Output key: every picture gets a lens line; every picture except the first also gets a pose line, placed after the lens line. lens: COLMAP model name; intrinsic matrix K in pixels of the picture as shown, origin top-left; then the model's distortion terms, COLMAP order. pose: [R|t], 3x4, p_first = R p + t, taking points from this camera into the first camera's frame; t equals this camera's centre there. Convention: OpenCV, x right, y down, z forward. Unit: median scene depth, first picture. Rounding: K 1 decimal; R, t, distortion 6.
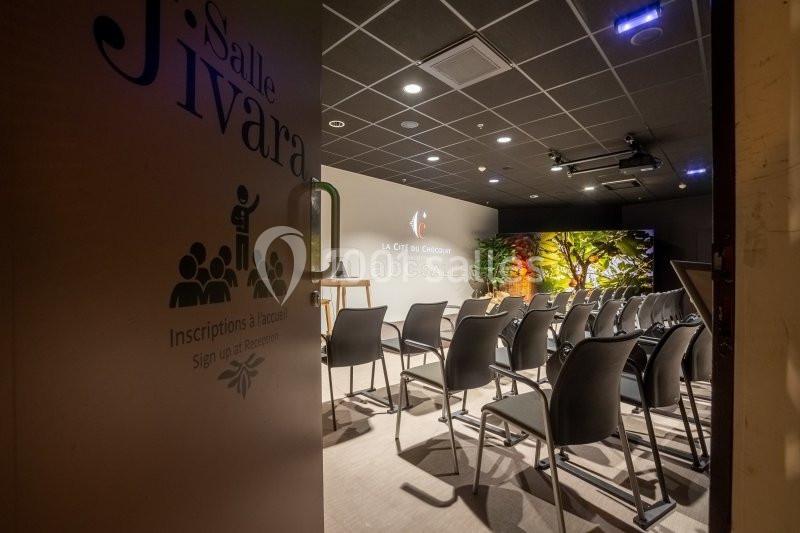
lens RADIAL K [[347.1, 0, 402.6], [0, 347.1, 242.0], [0, 0, 1]] dist [-0.040391, -0.000048]
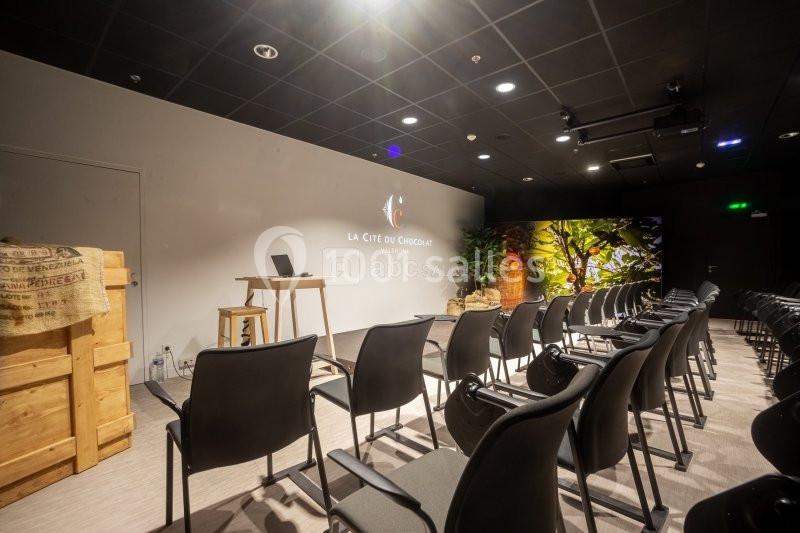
lens RADIAL K [[336.3, 0, 400.0], [0, 336.3, 266.5], [0, 0, 1]] dist [0.000876, 0.000072]
pose [[0.998613, -0.015367, 0.050367, 0.016735], [0.011341, 0.996790, 0.079259, 0.016665], [-0.051423, -0.078578, 0.995581, 0.168040]]
